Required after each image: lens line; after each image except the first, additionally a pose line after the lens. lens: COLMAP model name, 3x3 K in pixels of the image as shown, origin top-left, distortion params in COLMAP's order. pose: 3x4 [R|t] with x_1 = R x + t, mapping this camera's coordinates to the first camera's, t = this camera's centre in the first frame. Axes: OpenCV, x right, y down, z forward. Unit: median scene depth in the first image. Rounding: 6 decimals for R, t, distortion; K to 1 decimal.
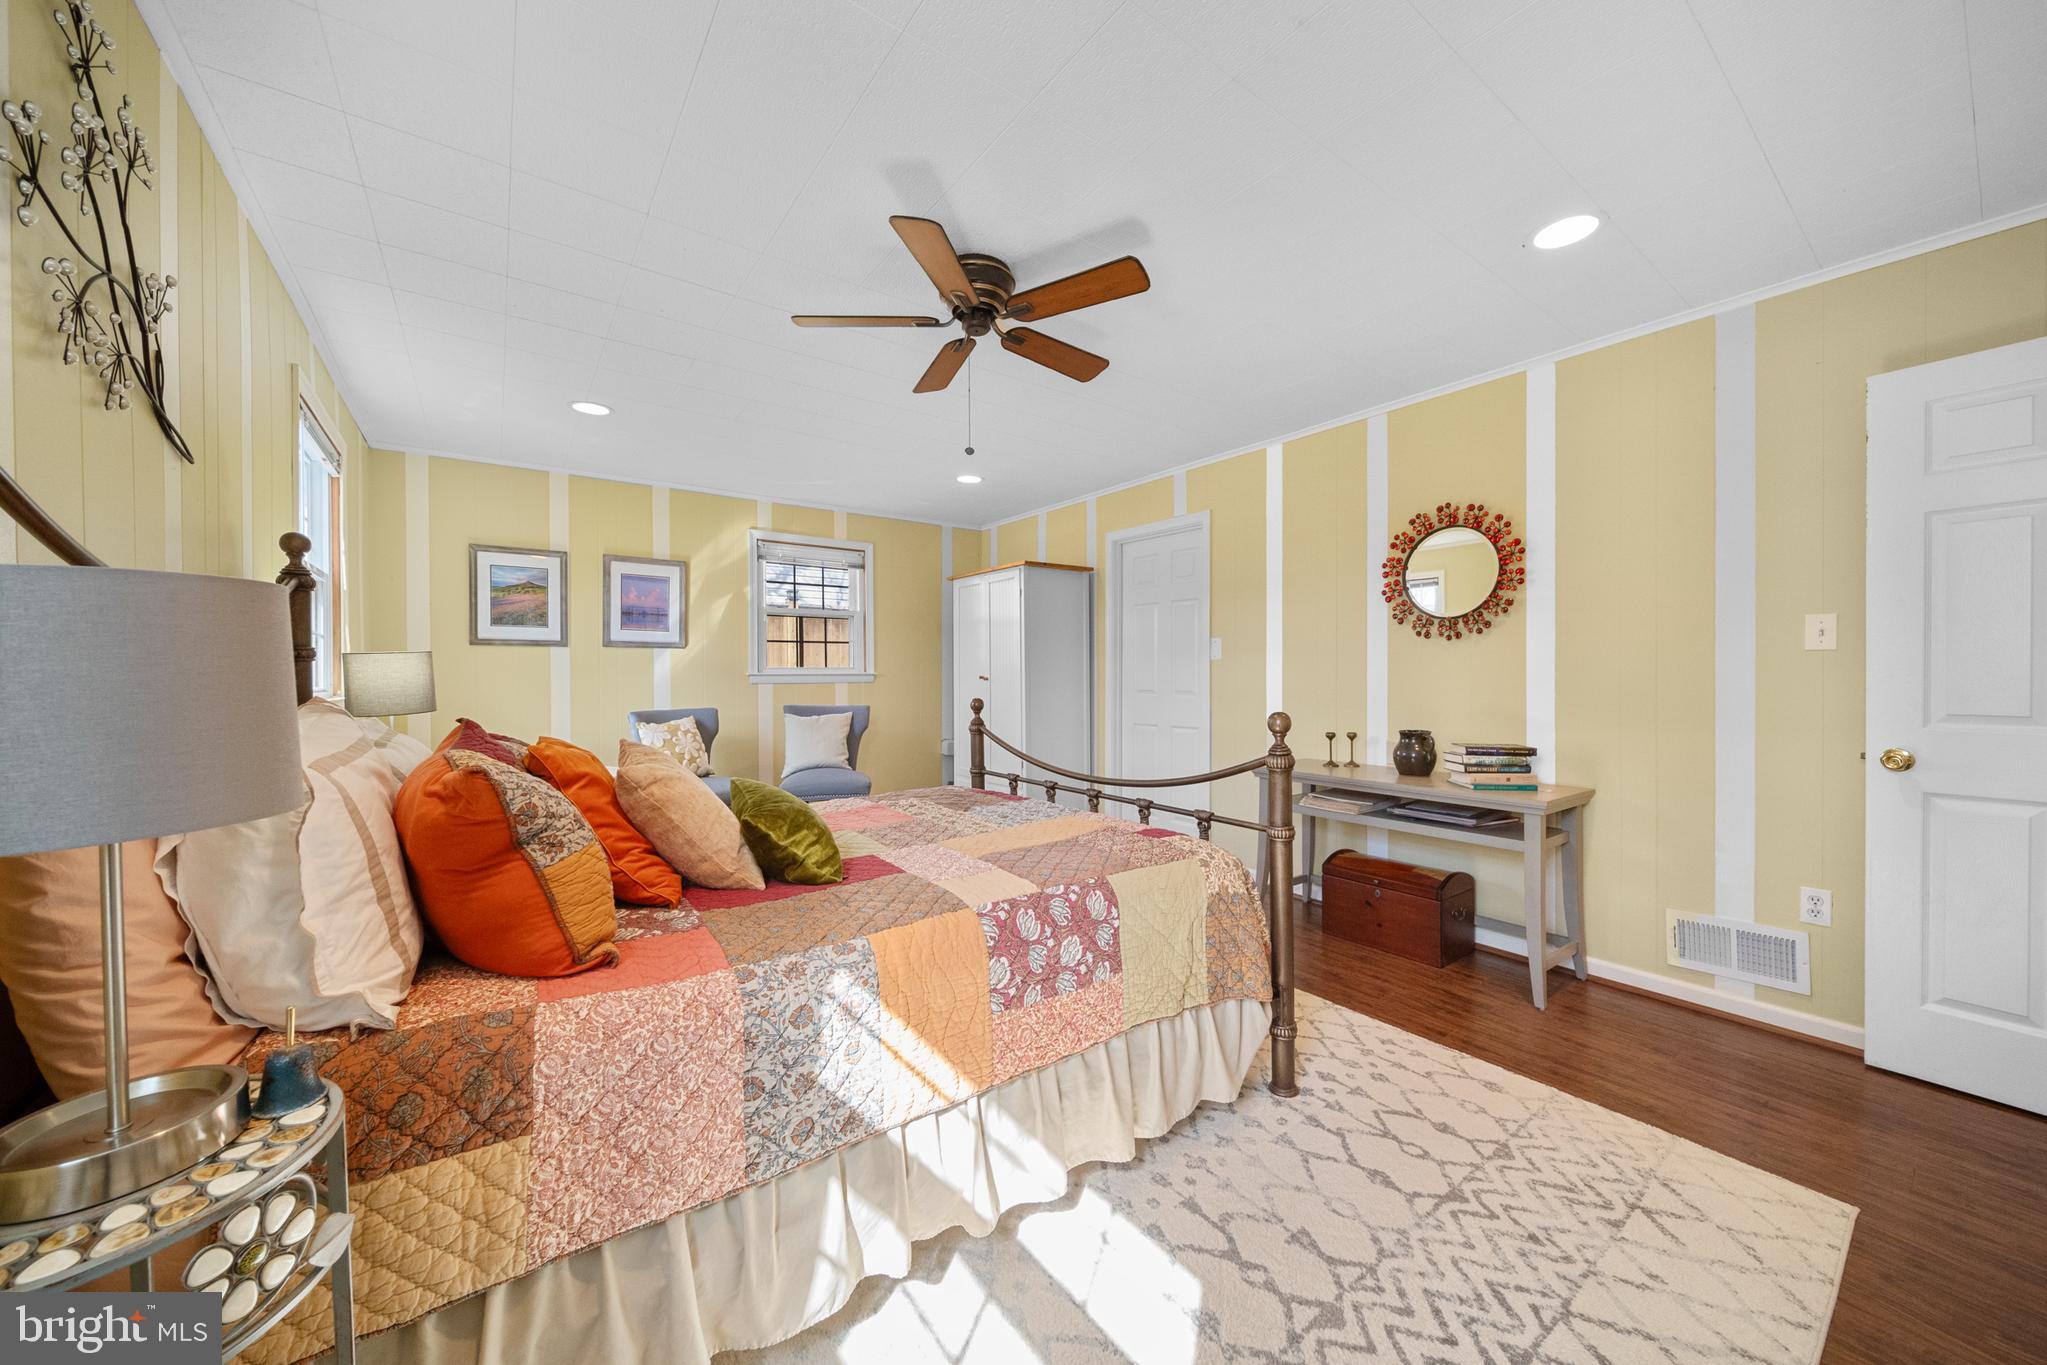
lens RADIAL K [[726.2, 0, 1028.7], [0, 726.2, 681.8], [0, 0, 1]] dist [-0.000976, -0.000187]
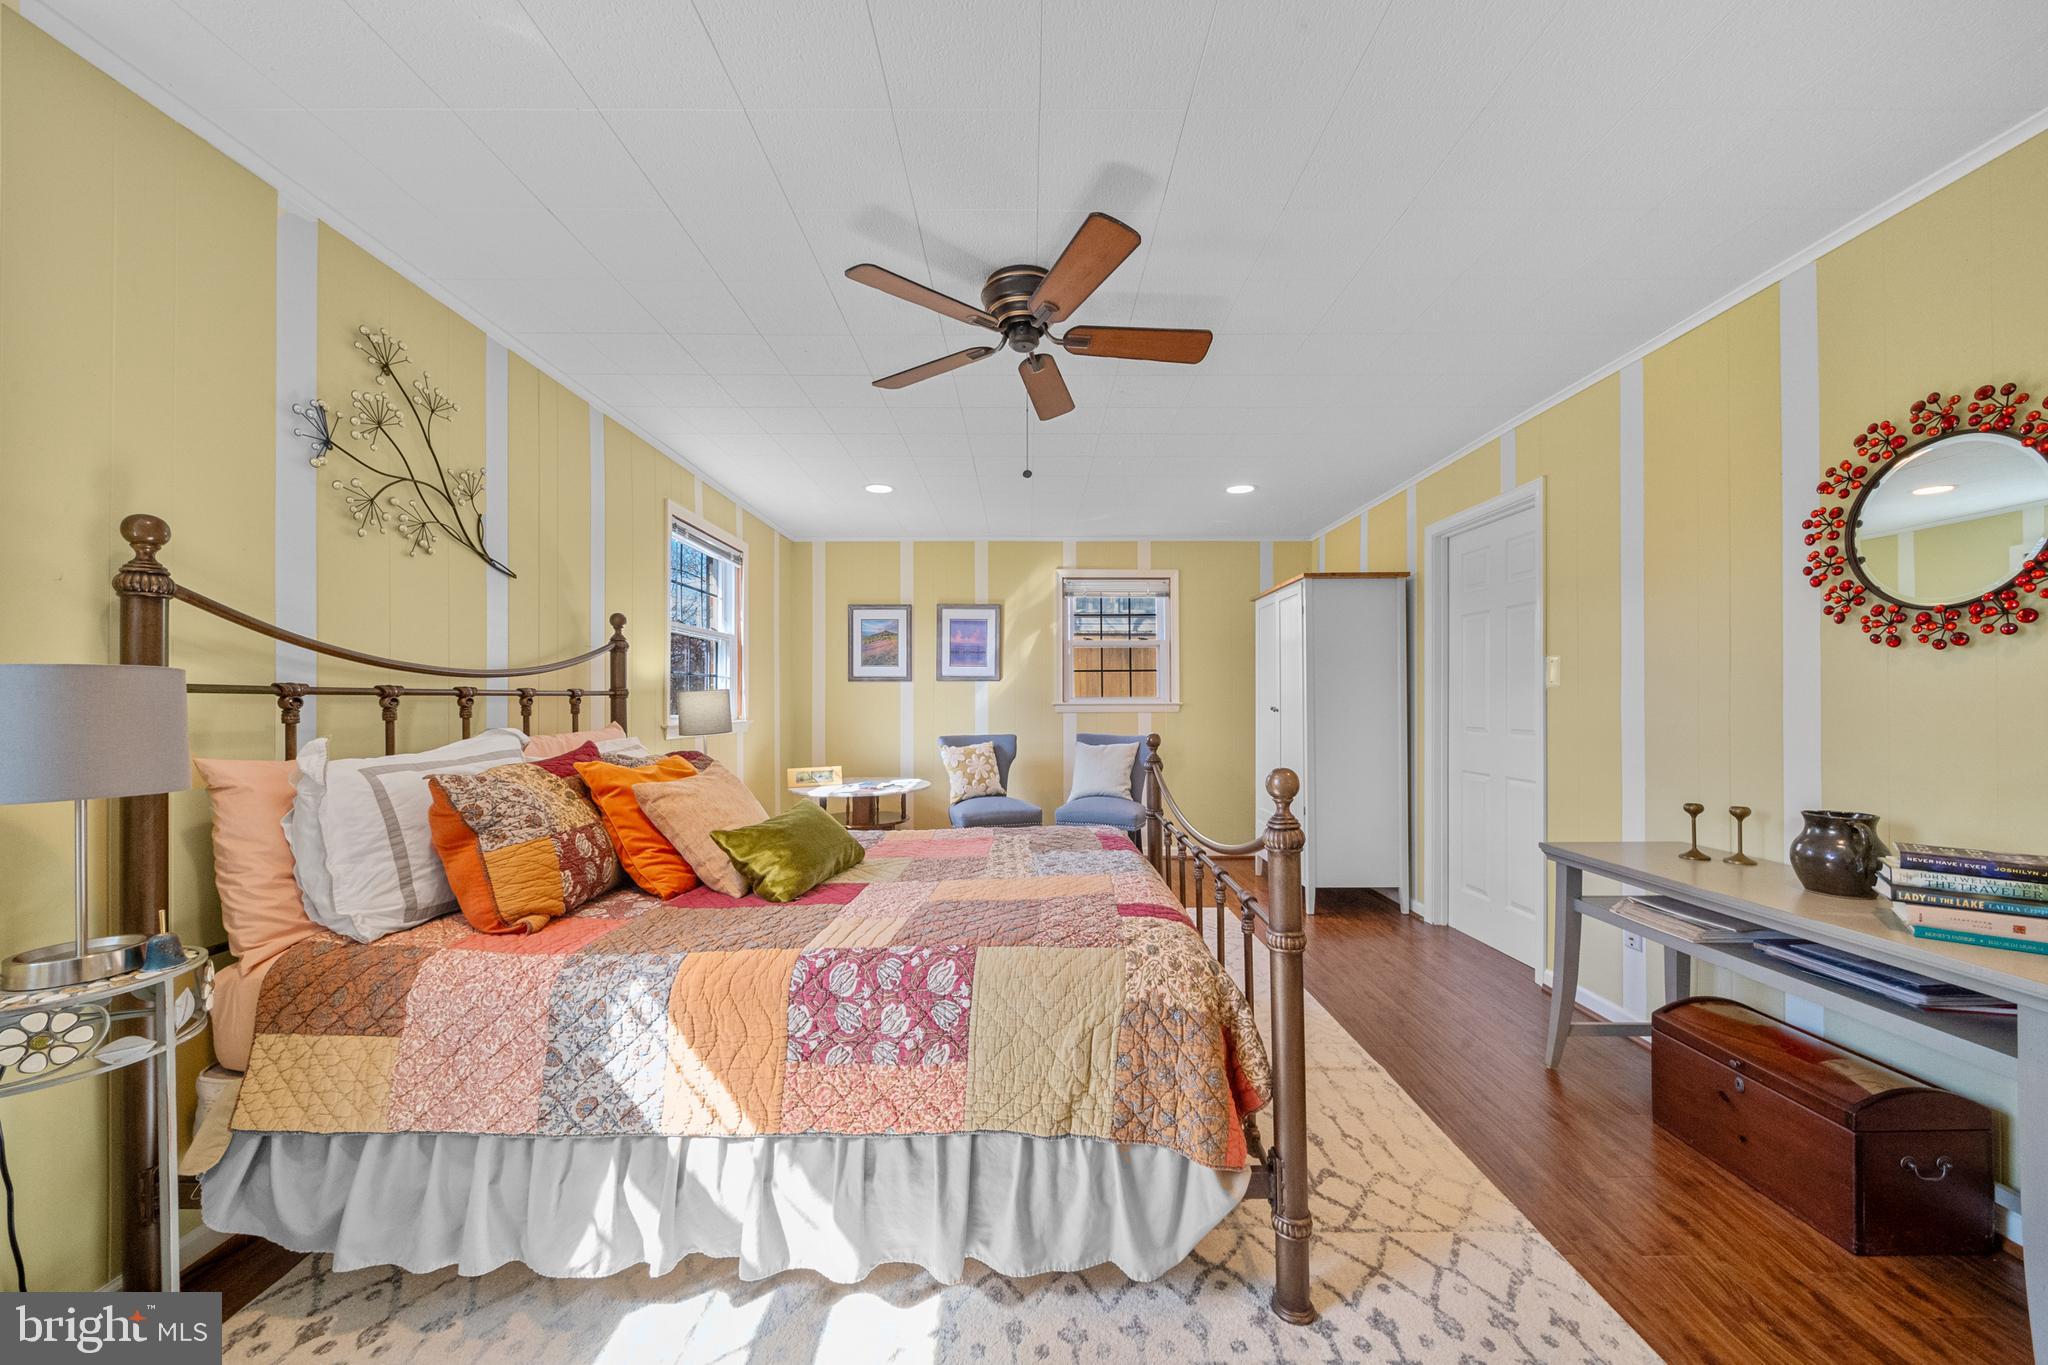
lens RADIAL K [[724.4, 0, 1030.1], [0, 724.4, 700.9], [0, 0, 1]] dist [0.001262, -0.001835]
pose [[0.806822, 0.001411, -0.590793, 0.489903], [-0.007113, 0.999948, -0.007326, -0.014664], [0.590751, 0.010113, 0.806790, 0.246687]]
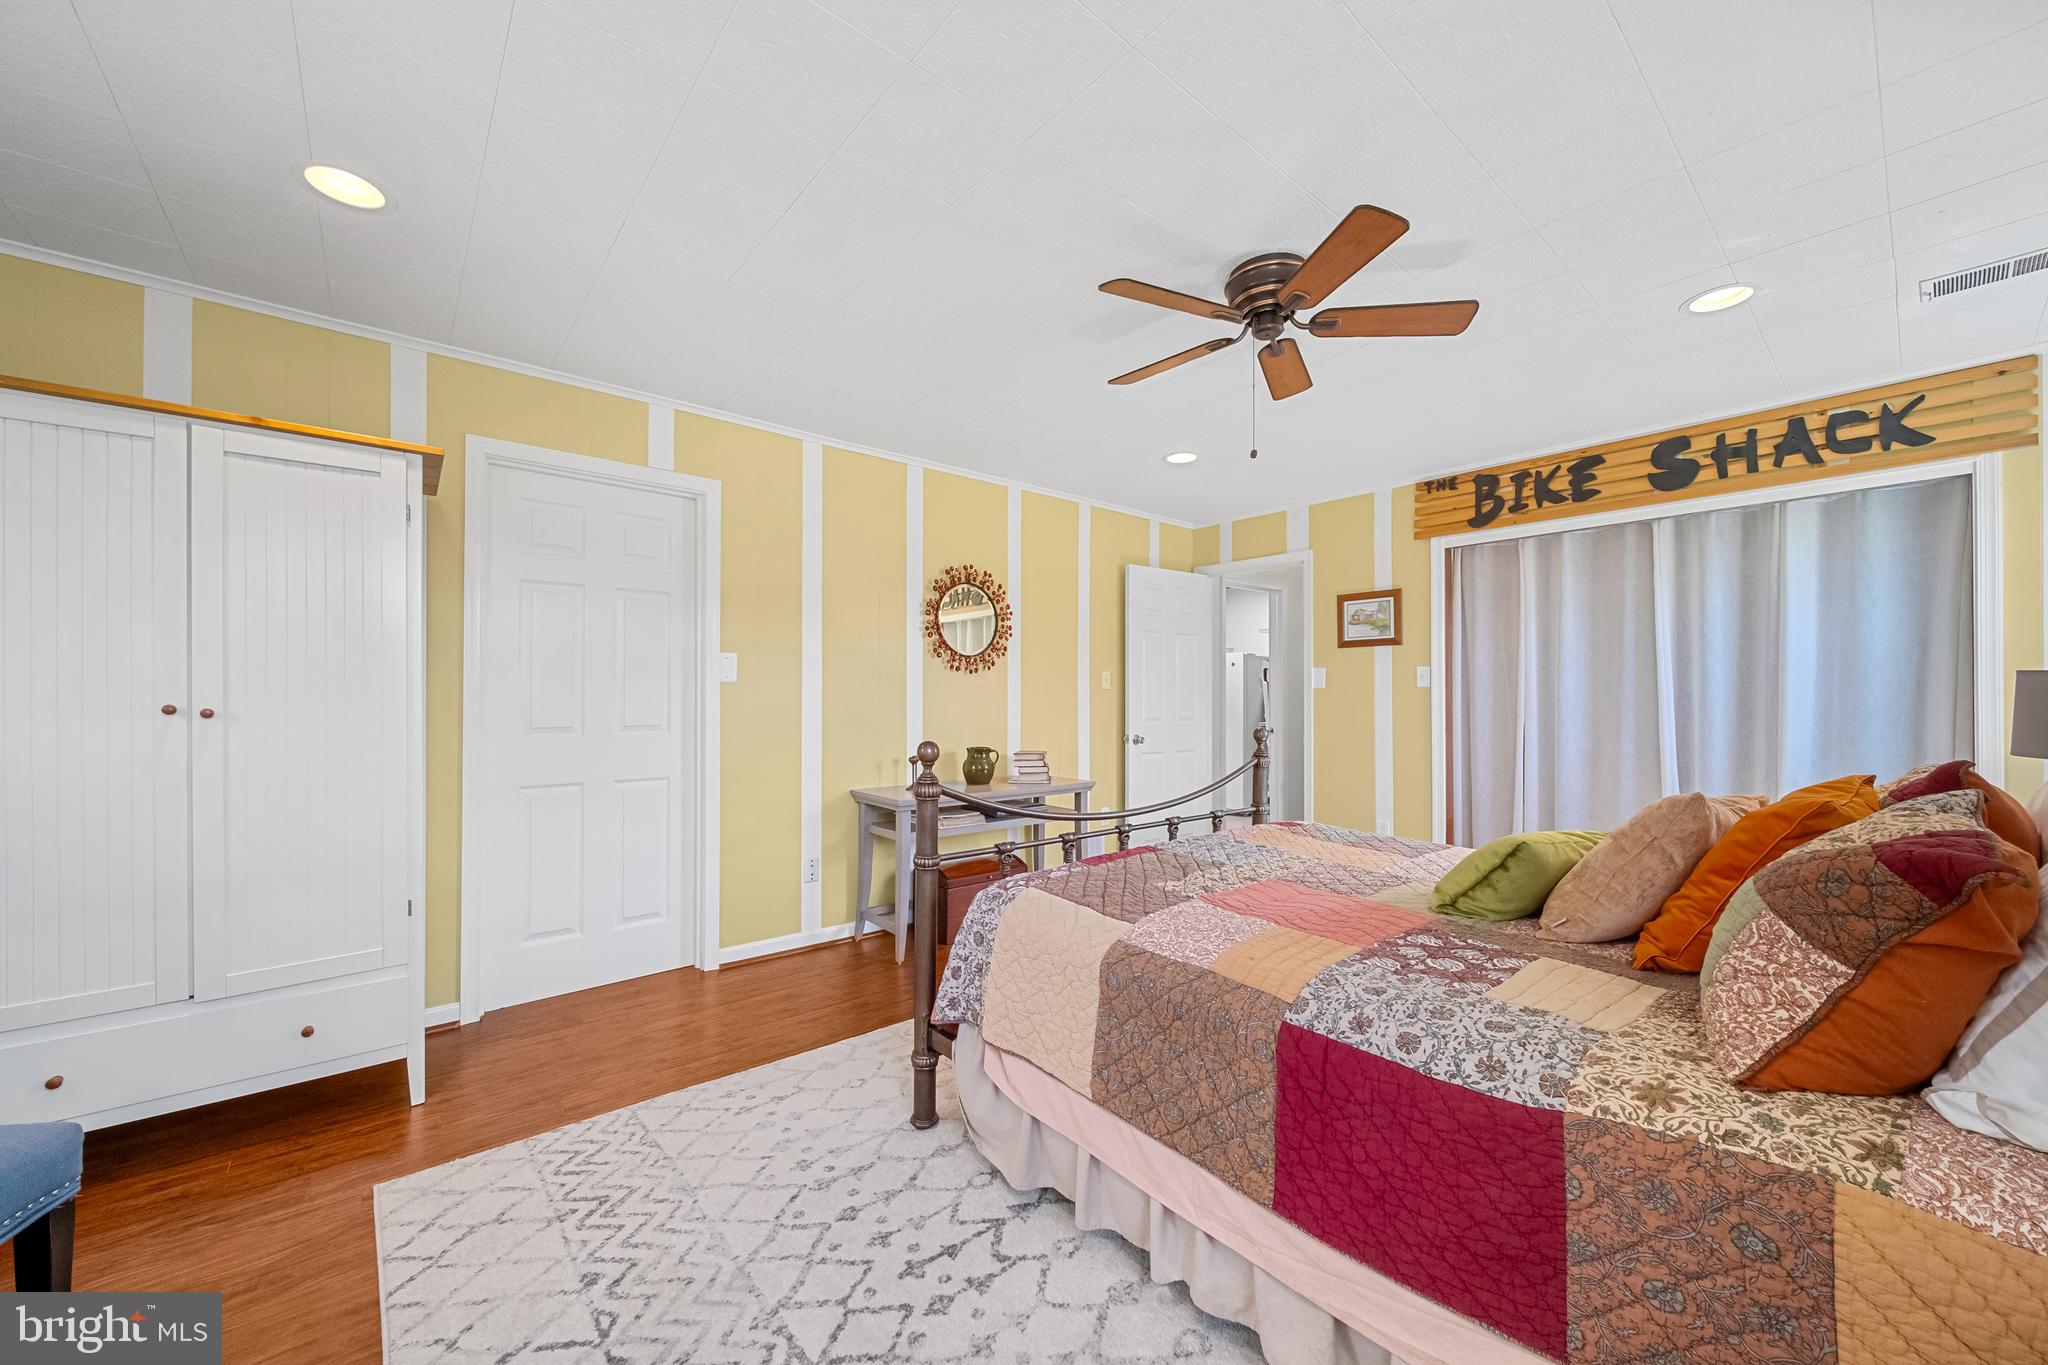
lens RADIAL K [[765.5, 0, 1014.3], [0, 765.5, 686.7], [0, 0, 1]] dist [-0.001521, -0.000098]
pose [[-0.055485, 0.015998, 0.998331, -1.030945], [0.011341, 0.999817, -0.015392, -0.019132], [-0.998395, 0.010468, -0.055657, 1.386821]]
